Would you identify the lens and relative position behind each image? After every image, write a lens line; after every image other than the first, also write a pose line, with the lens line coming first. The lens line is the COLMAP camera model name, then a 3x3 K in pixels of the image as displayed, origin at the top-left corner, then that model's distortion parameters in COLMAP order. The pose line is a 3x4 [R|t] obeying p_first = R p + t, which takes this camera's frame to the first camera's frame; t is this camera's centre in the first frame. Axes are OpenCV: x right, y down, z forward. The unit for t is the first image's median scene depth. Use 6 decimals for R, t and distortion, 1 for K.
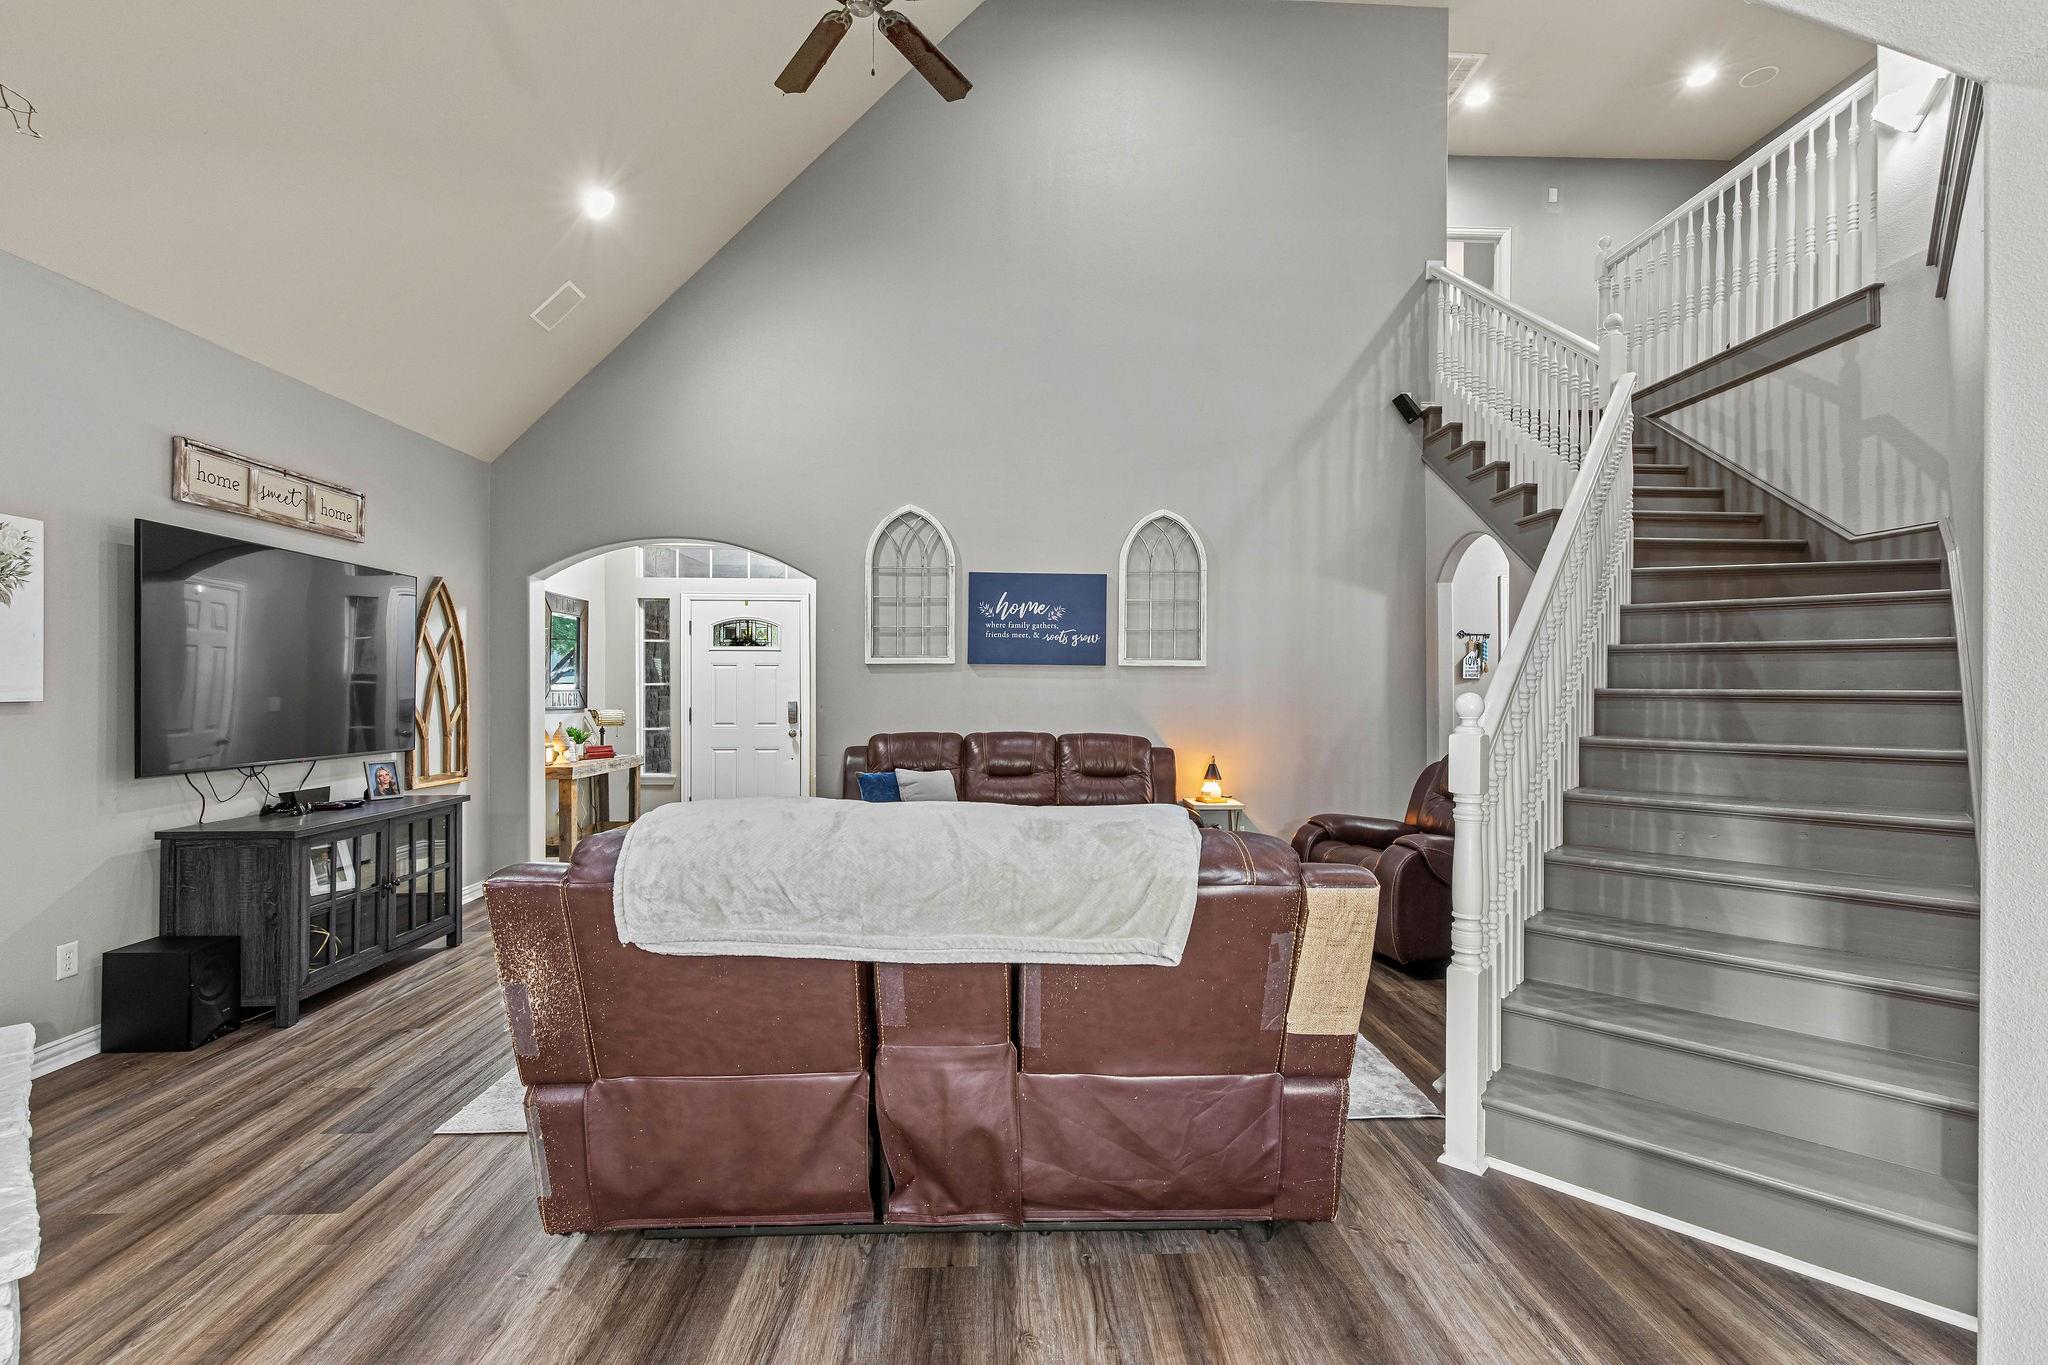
lens RADIAL K [[921.8, 0, 1039.1], [0, 921.8, 693.3], [0, 0, 1]] dist [0.006261, -0.002540]
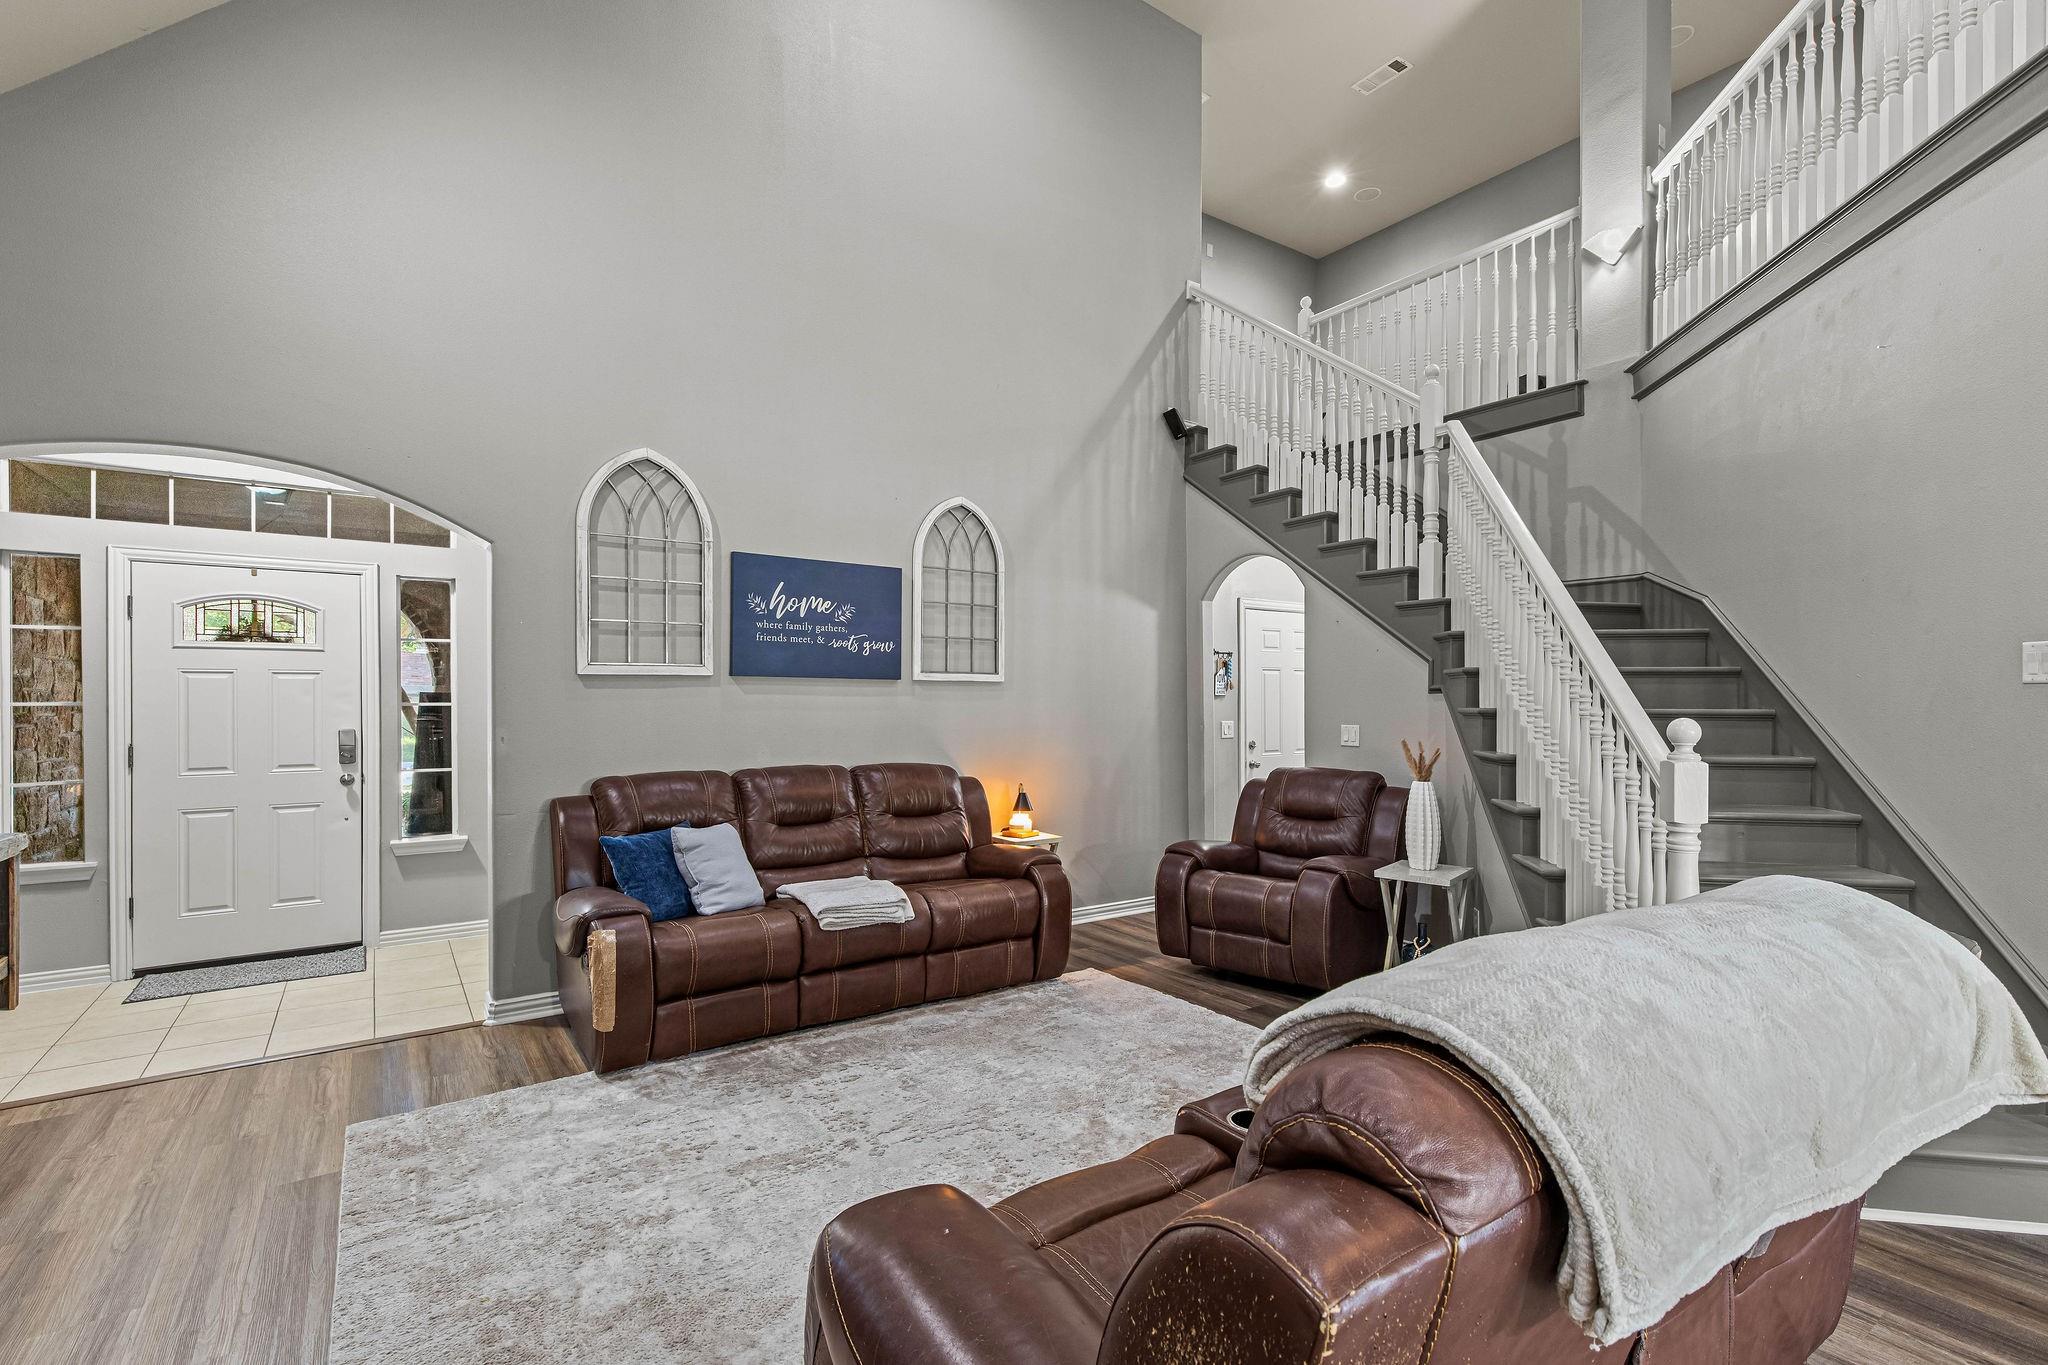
lens RADIAL K [[921.8, 0, 996.6], [0, 921.8, 704.7], [0, 0, 1]] dist [0.006261, -0.002540]
pose [[0.838054, -0.006578, 0.545547, -0.303552], [0.006238, 0.999977, 0.002475, -0.009577], [-0.545551, 0.001329, 0.838077, 0.268565]]
